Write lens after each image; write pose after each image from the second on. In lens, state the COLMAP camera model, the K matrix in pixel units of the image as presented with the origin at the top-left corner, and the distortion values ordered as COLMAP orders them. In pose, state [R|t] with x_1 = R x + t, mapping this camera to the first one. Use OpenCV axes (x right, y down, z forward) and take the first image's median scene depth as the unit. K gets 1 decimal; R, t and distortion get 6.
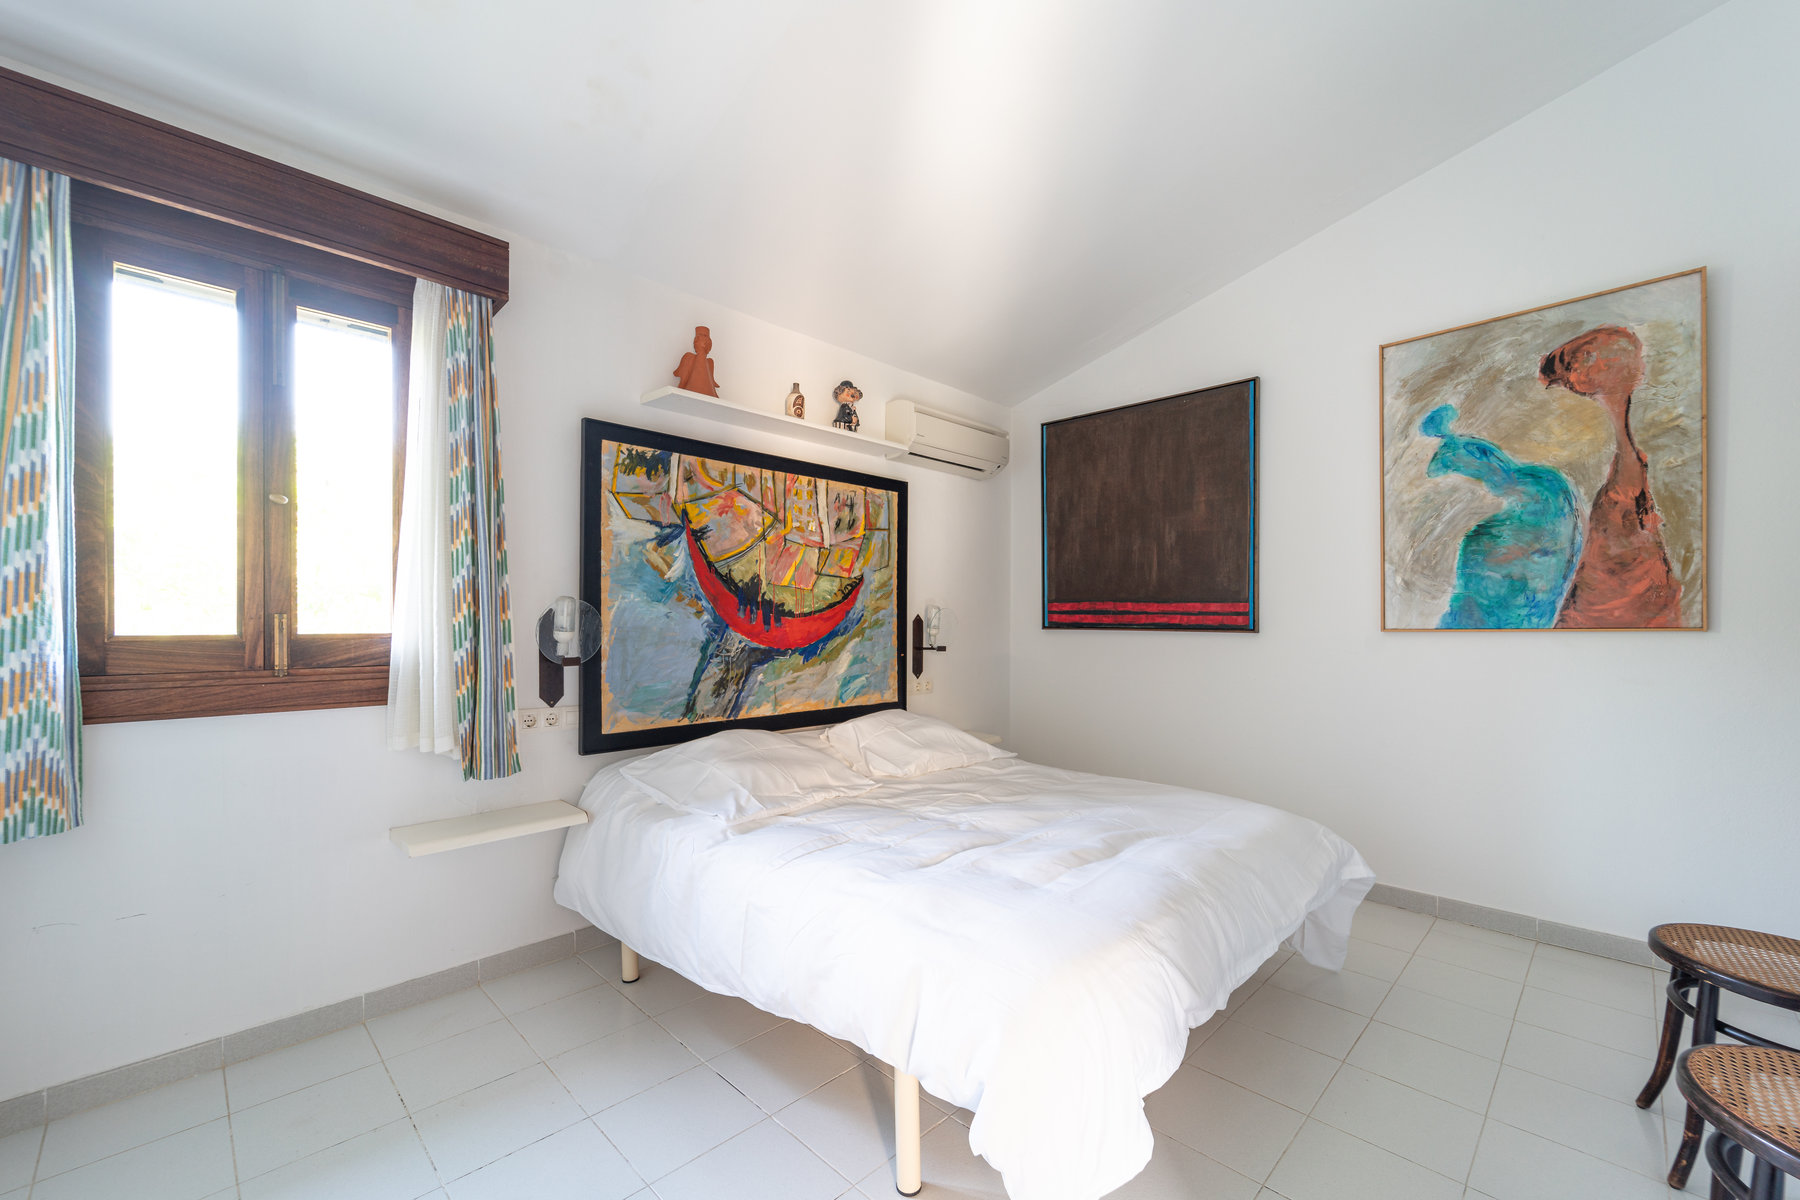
lens RADIAL K [[724.2, 0, 895.9], [0, 724.2, 618.3], [0, 0, 1]] dist [-0.000915, 0.000287]
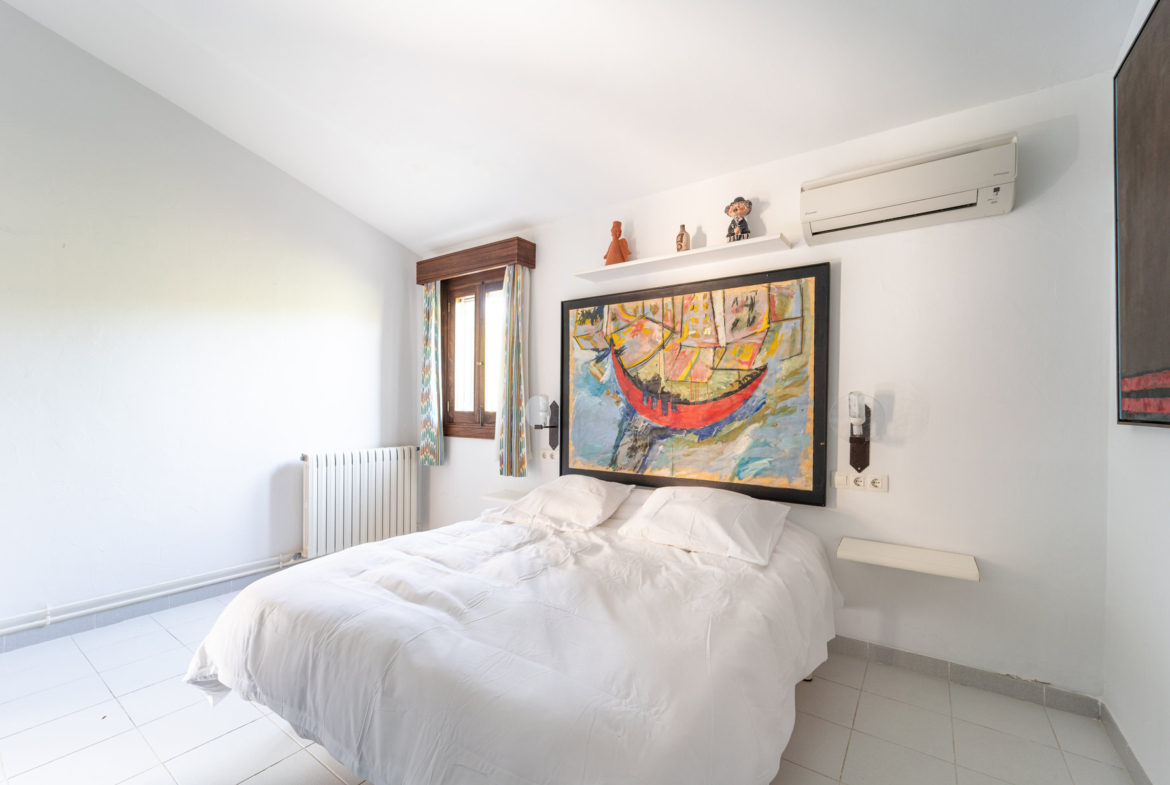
lens RADIAL K [[470.7, 0, 580.7], [0, 470.7, 402.5], [0, 0, 1]] dist [-0.000915, 0.000287]
pose [[0.185308, -0.011588, -0.982612, 0.693751], [-0.004286, 0.999911, -0.012600, 0.006367], [0.982671, 0.006546, 0.185242, 0.703265]]
